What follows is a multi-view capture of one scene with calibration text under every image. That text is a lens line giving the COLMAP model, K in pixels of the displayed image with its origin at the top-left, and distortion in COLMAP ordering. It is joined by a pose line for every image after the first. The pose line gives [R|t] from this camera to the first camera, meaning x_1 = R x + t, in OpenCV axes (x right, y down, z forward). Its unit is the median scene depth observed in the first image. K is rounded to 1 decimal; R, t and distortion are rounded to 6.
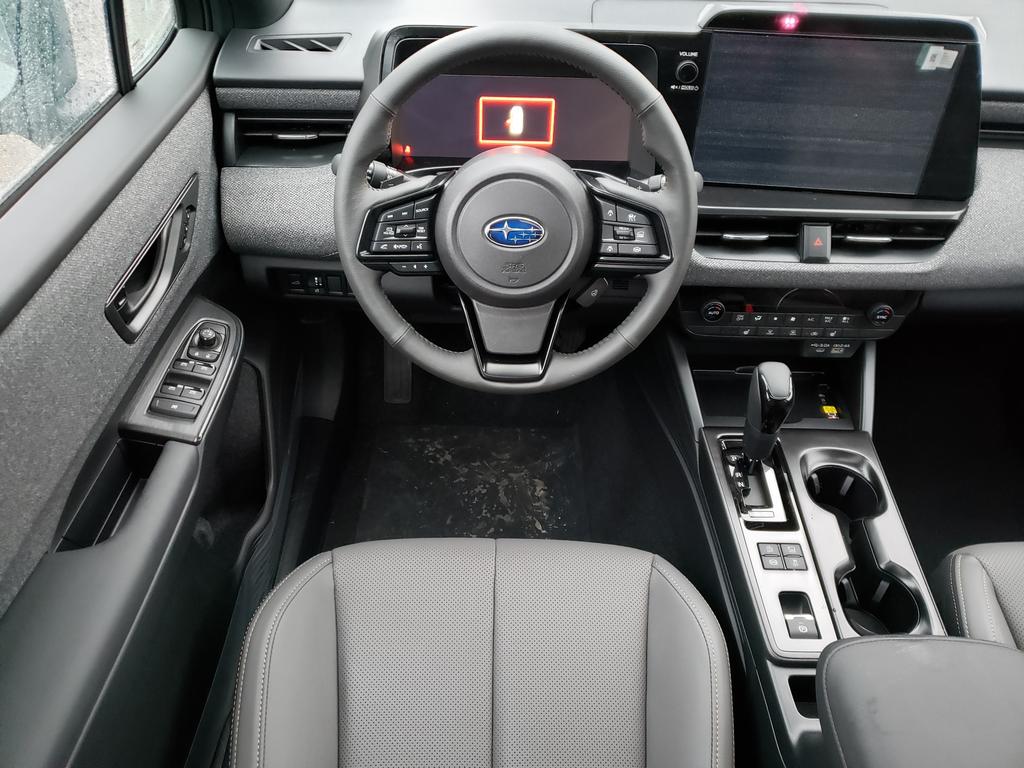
lens RADIAL K [[816.5, 0, 501.3], [0, 816.5, 385.3], [0, 0, 1]] dist [0.015841, 0.009968]
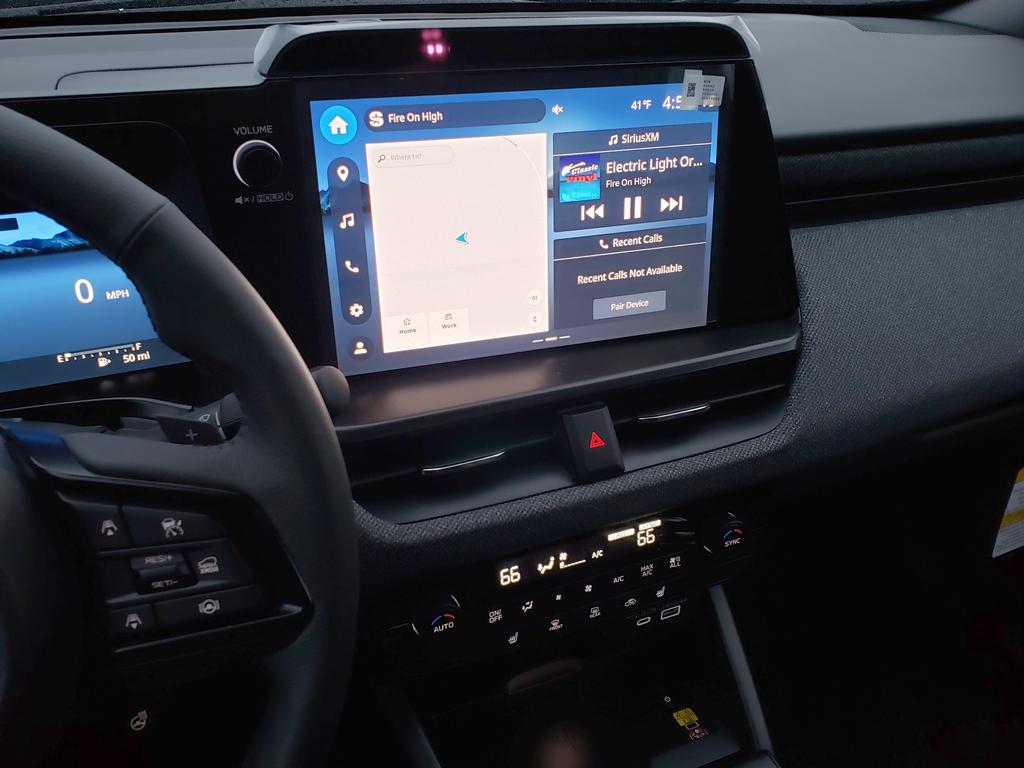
lens RADIAL K [[915.9, 0, 512.0], [0, 915.9, 384.0], [0, 0, 1]] dist [-0.007785, -0.007260]
pose [[0.910187, -0.205261, 0.359761, 0.139337], [0.272738, 0.950698, -0.147603, -0.139988], [-0.311727, 0.232467, 0.921296, 0.482112]]
